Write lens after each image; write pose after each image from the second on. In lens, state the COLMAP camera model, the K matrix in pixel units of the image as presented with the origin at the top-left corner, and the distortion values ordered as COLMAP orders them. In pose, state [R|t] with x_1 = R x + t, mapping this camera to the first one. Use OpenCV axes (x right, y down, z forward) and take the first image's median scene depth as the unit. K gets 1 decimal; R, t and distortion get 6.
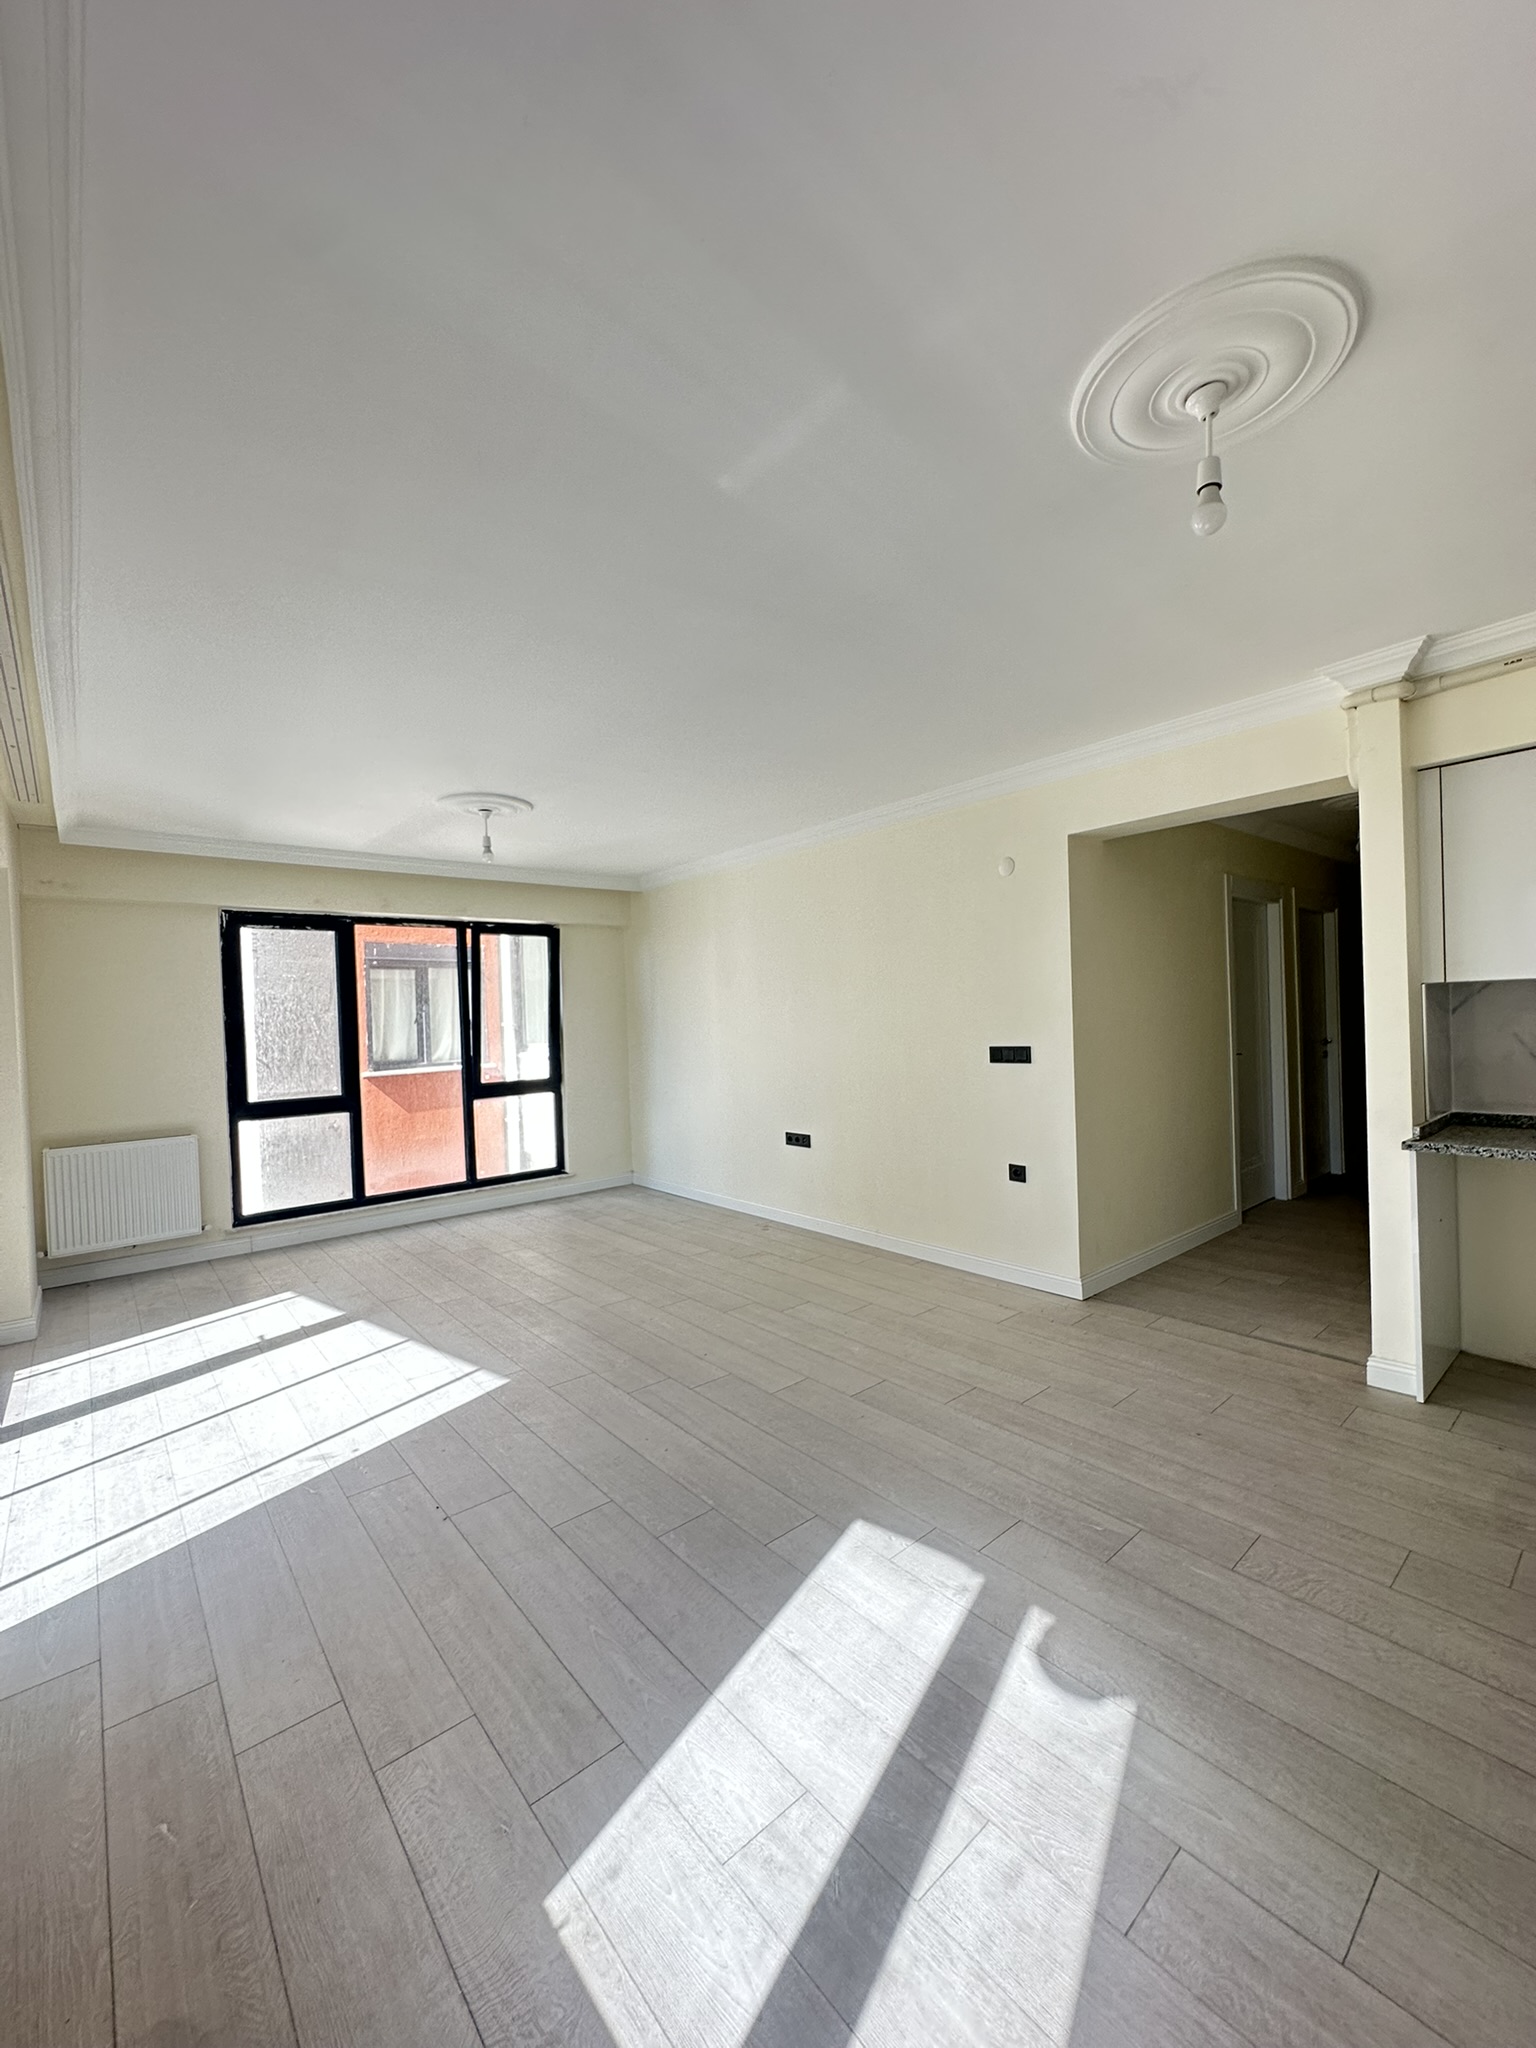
lens RADIAL K [[821.5, 0, 768.6], [0, 821.5, 1030.1], [0, 0, 1]] dist [-0.003113, 0.000903]
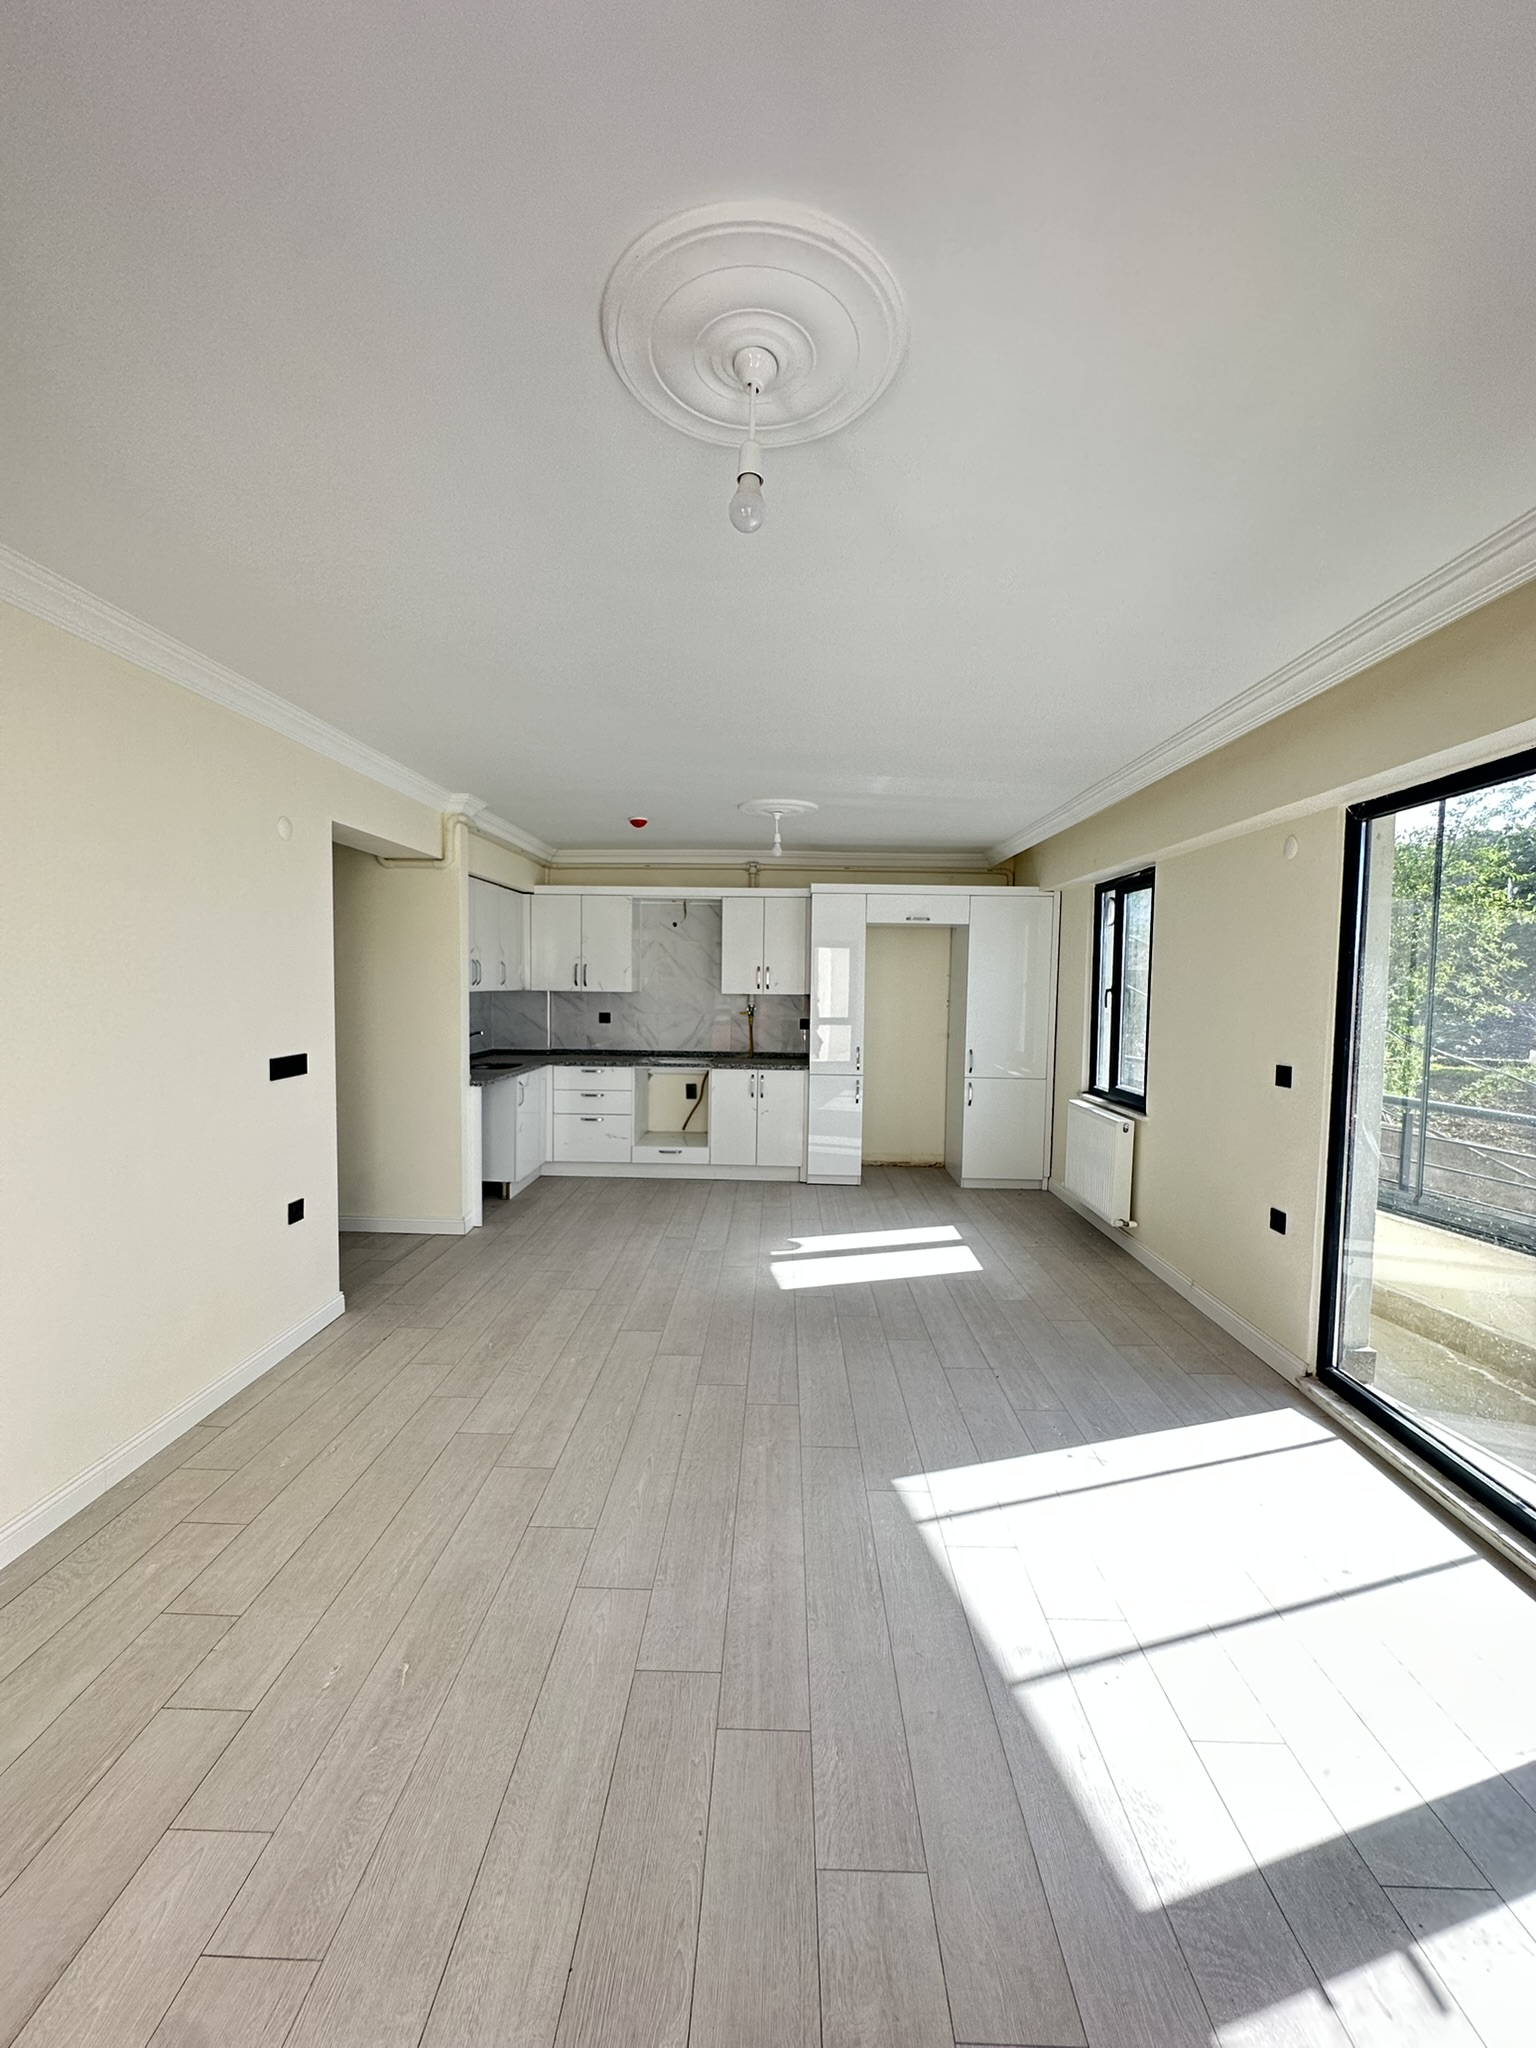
lens RADIAL K [[821.5, 0, 763.3], [0, 821.5, 1024.7], [0, 0, 1]] dist [-0.003113, 0.000903]
pose [[-0.748730, -0.010848, 0.662786, -0.729019], [0.023087, 0.998833, 0.042429, -0.042609], [-0.662473, 0.047070, -0.747606, 1.626728]]
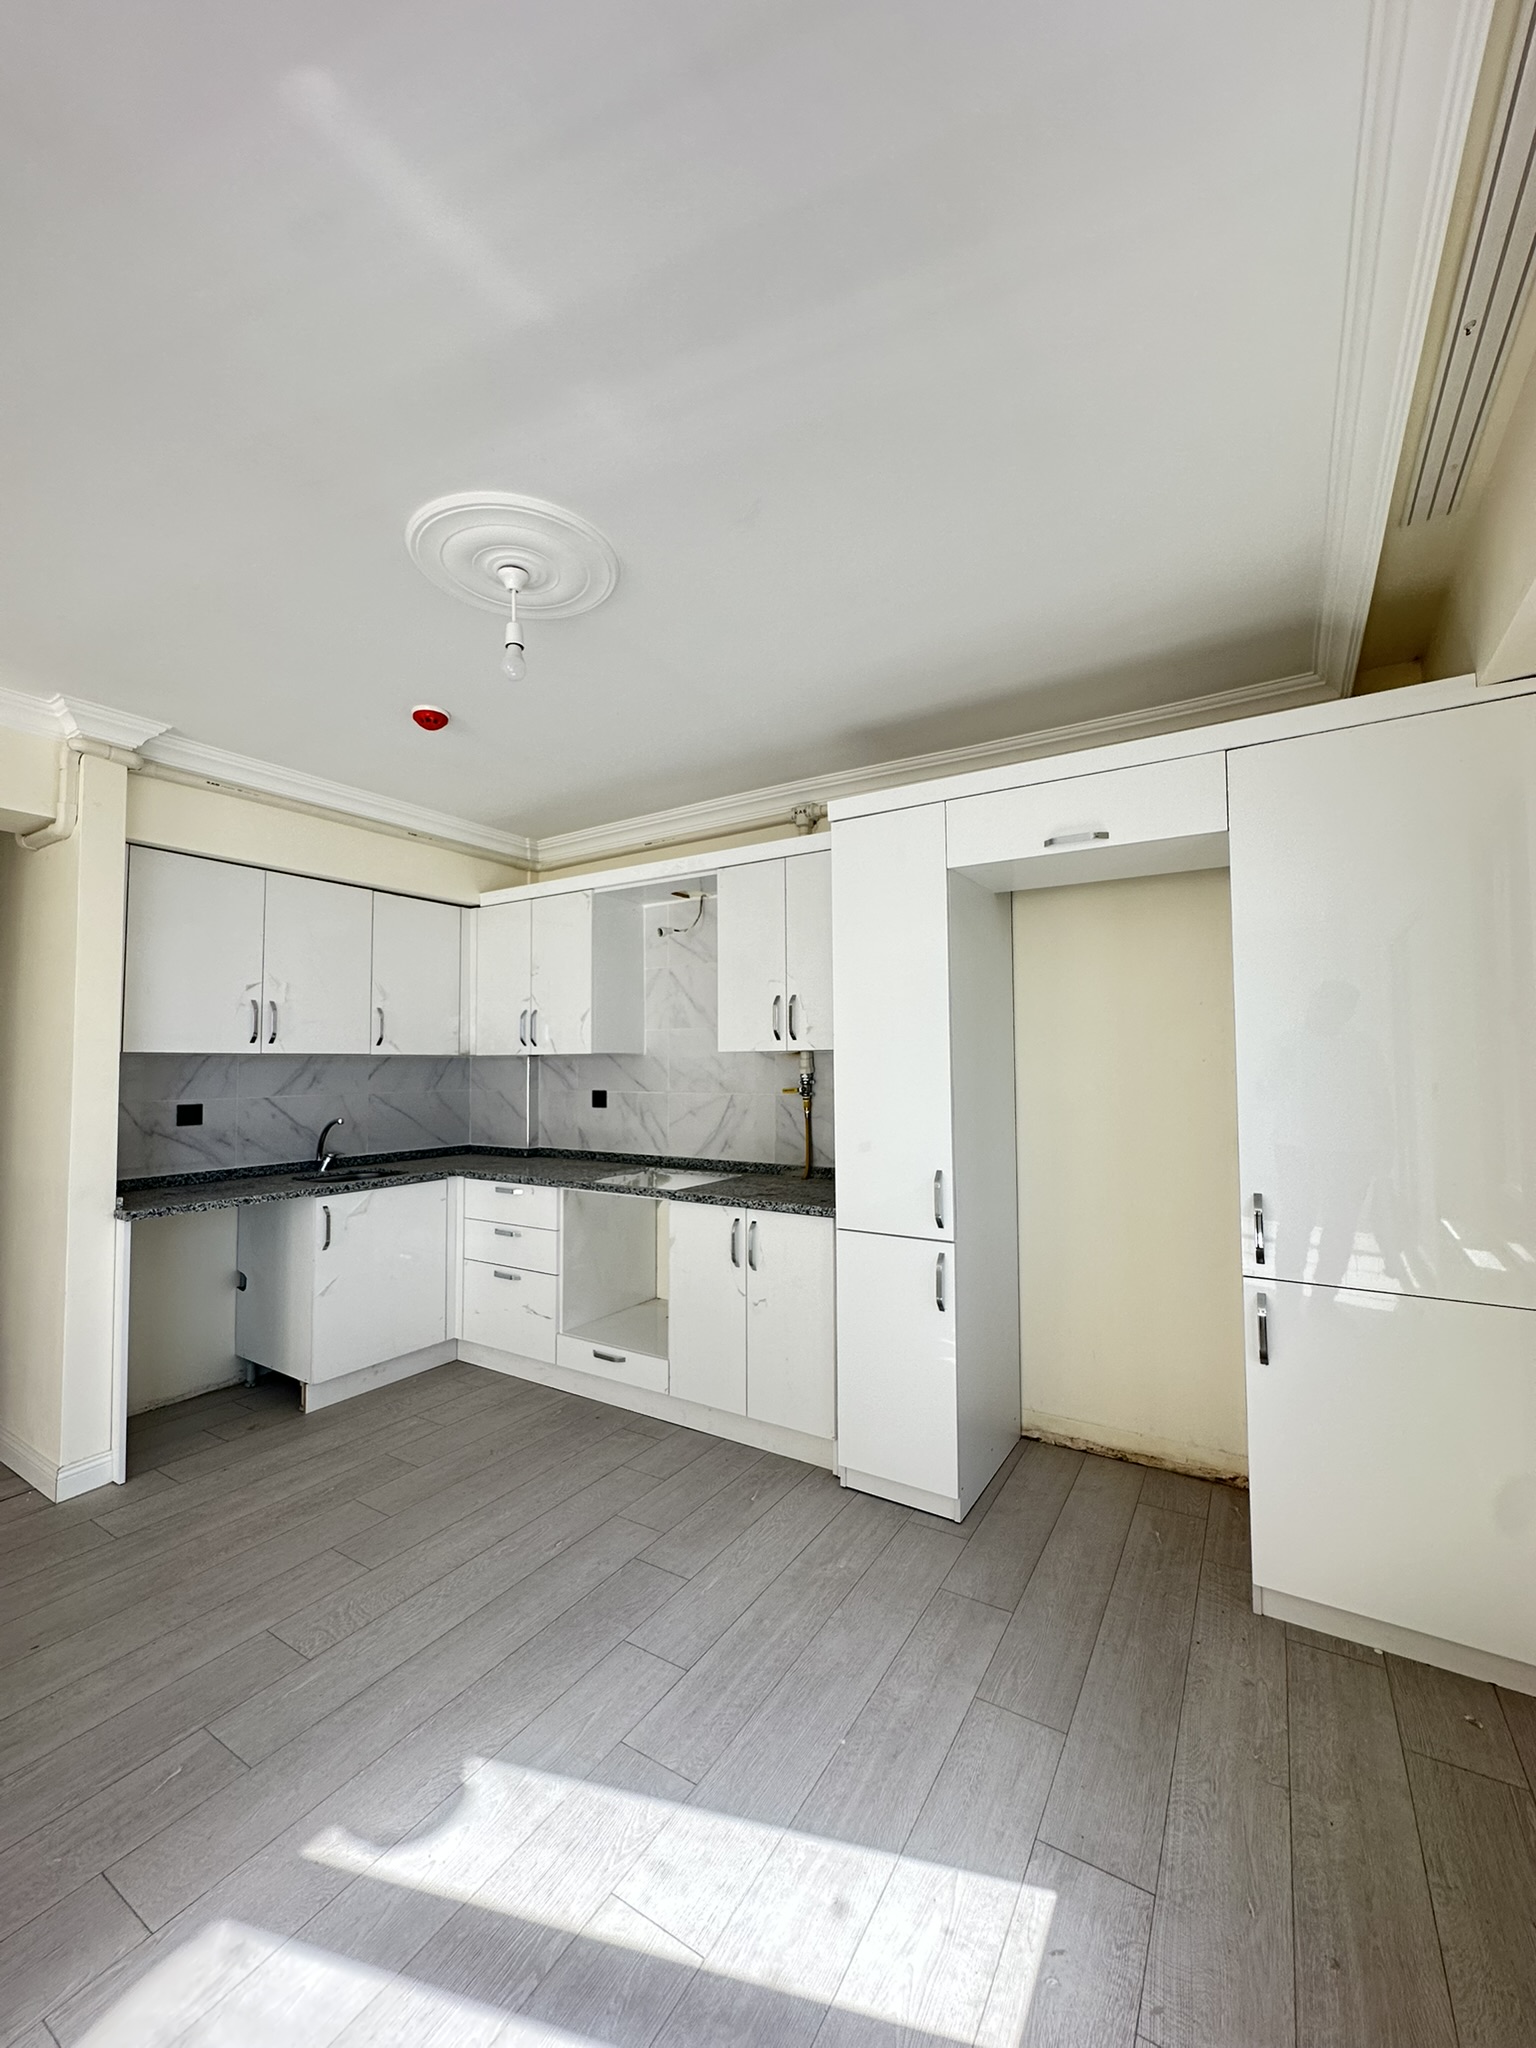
lens RADIAL K [[821.5, 0, 767.2], [0, 821.5, 1030.0], [0, 0, 1]] dist [-0.003113, 0.000903]
pose [[-0.310830, 0.077340, 0.947314, -0.337417], [0.032679, 0.996964, -0.070671, 0.010906], [-0.949904, 0.008990, -0.312413, 0.482635]]
